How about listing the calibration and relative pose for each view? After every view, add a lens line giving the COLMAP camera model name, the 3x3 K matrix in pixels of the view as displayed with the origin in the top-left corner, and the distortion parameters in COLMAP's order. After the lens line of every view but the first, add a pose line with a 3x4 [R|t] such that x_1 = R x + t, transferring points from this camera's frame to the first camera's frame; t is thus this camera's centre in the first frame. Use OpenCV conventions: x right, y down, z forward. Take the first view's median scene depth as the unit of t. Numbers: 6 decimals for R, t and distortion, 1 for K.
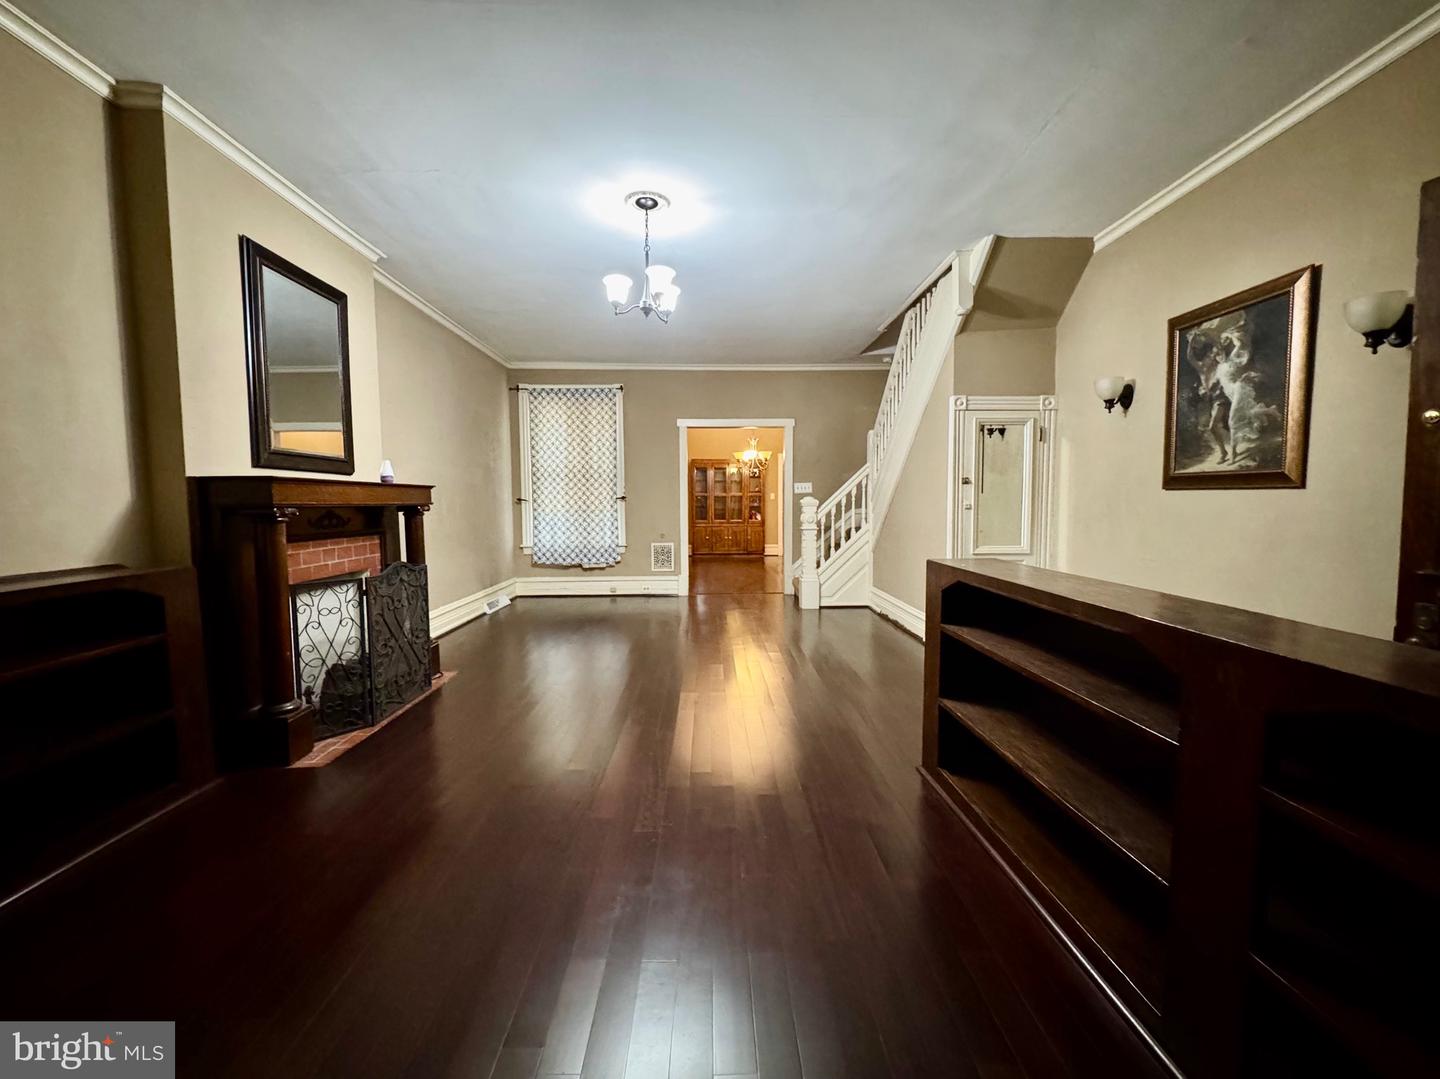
lens RADIAL K [[572.2, 0, 720.0], [0, 572.2, 539.5], [0, 0, 1]] dist [0.001798, 0.000257]
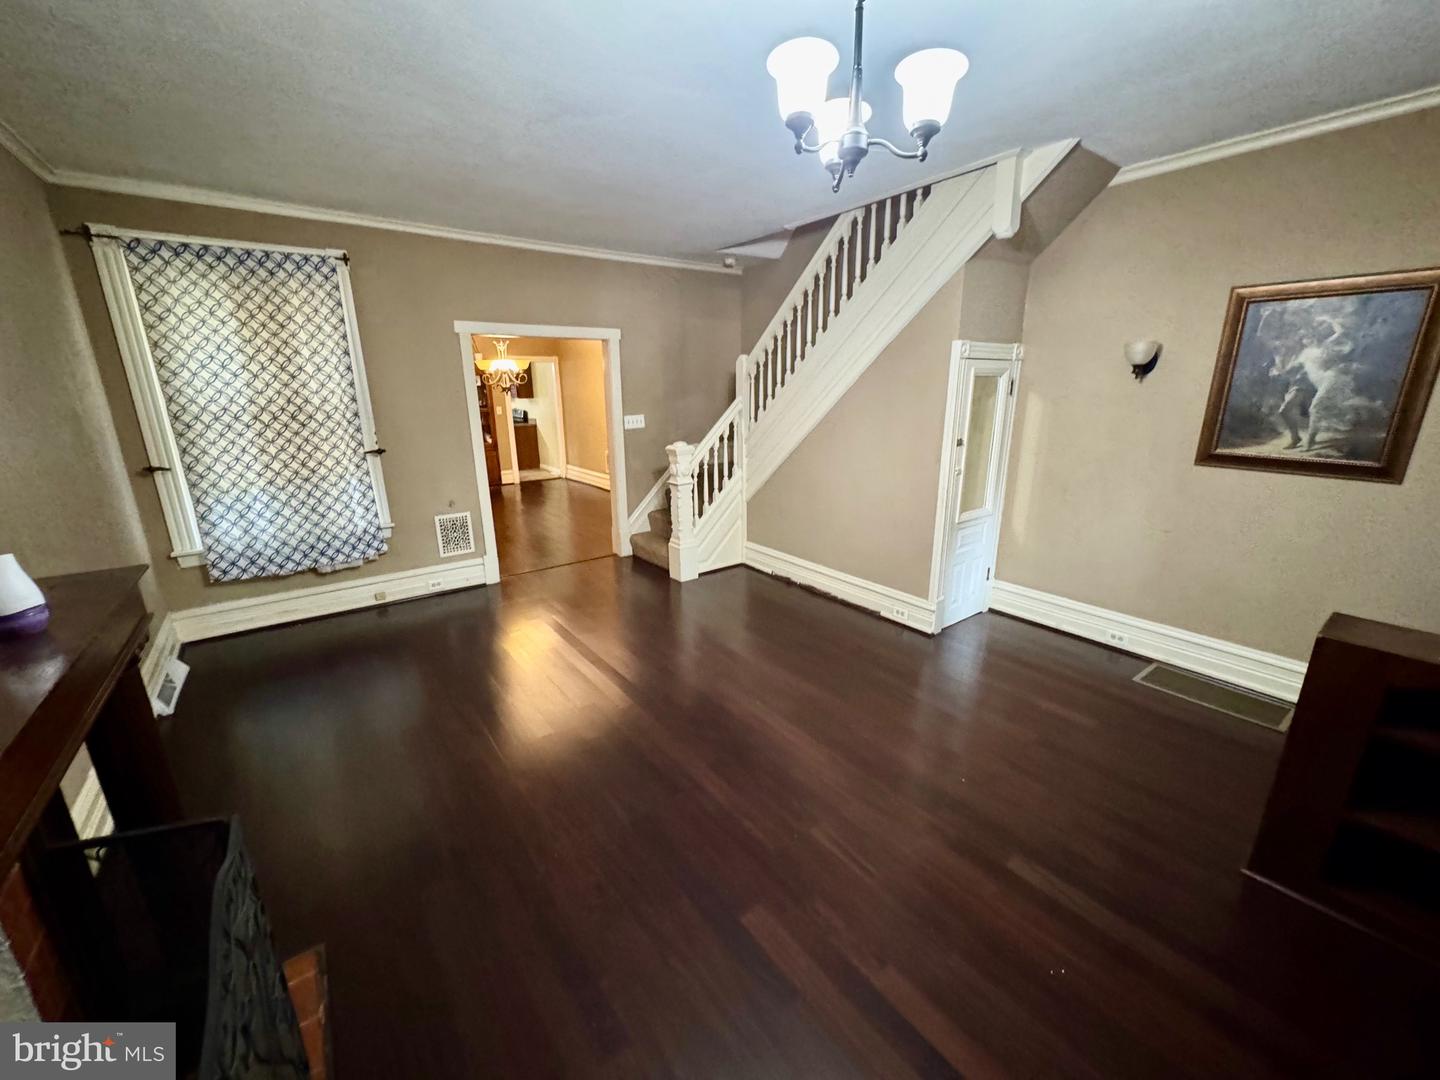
lens RADIAL K [[572.2, 0, 720.0], [0, 572.2, 540.0], [0, 0, 1]] dist [0.001798, 0.000257]
pose [[0.823400, -0.151721, 0.546803, -0.370293], [0.044250, 0.977827, 0.204684, -0.151649], [-0.565734, -0.144341, 0.811856, 0.476889]]
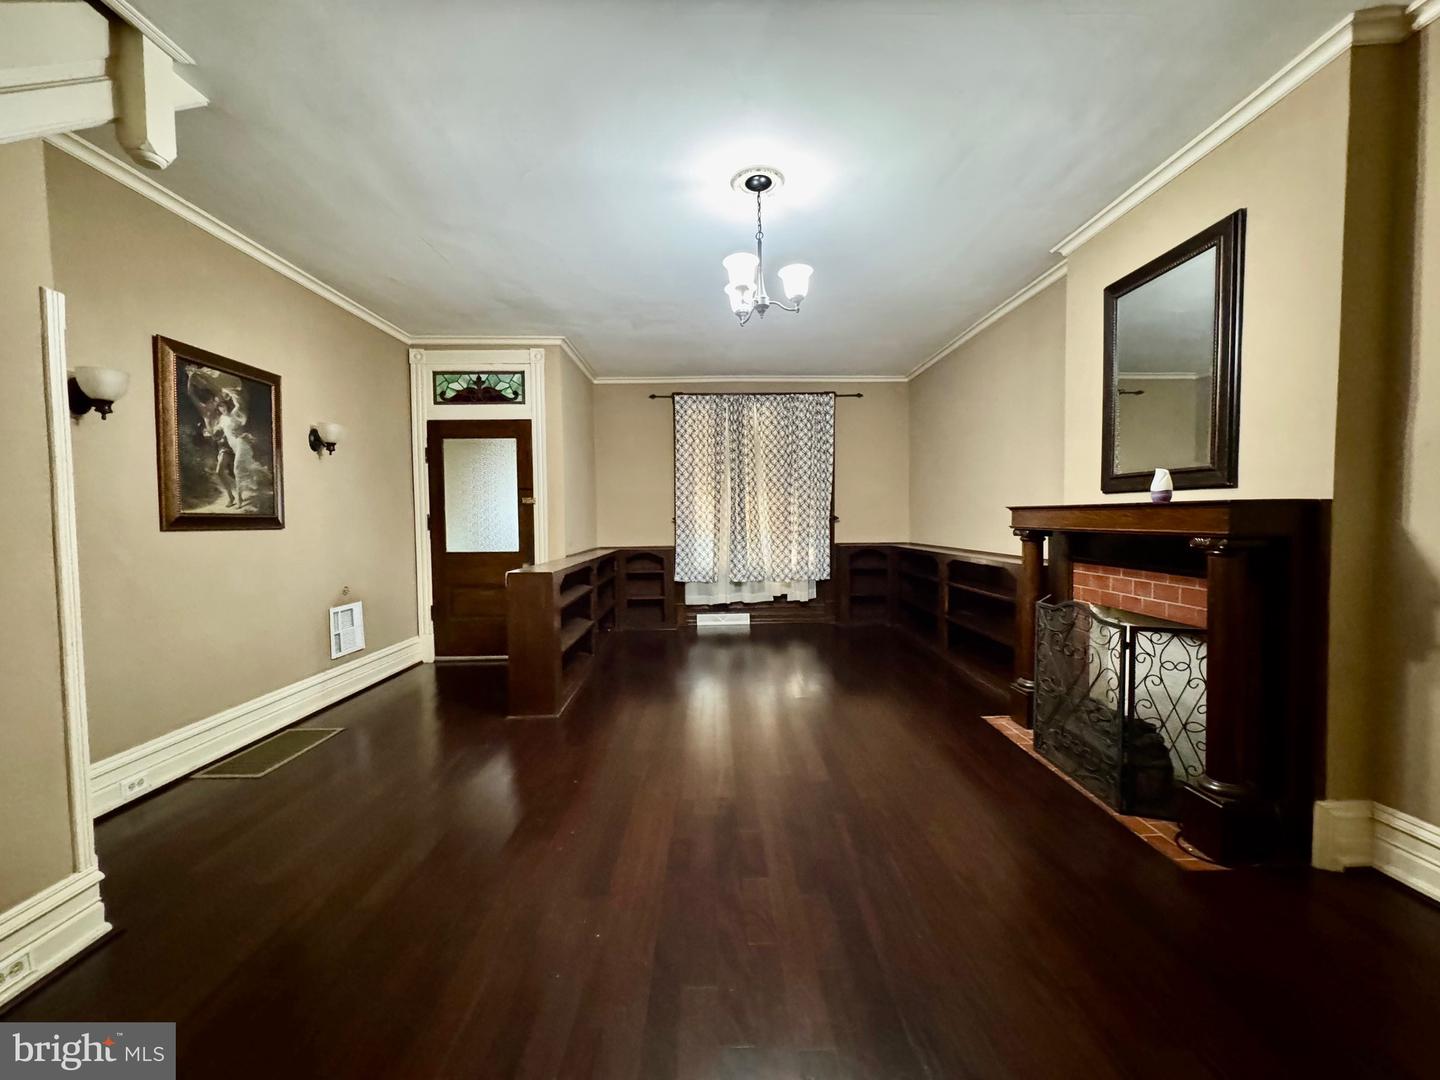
lens RADIAL K [[572.2, 0, 720.0], [0, 572.2, 540.0], [0, 0, 1]] dist [0.001798, 0.000257]
pose [[-0.999798, 0.018659, 0.007465, -0.048979], [0.019363, 0.993846, 0.109066, -0.113257], [-0.005384, 0.109189, -0.994006, 1.389945]]
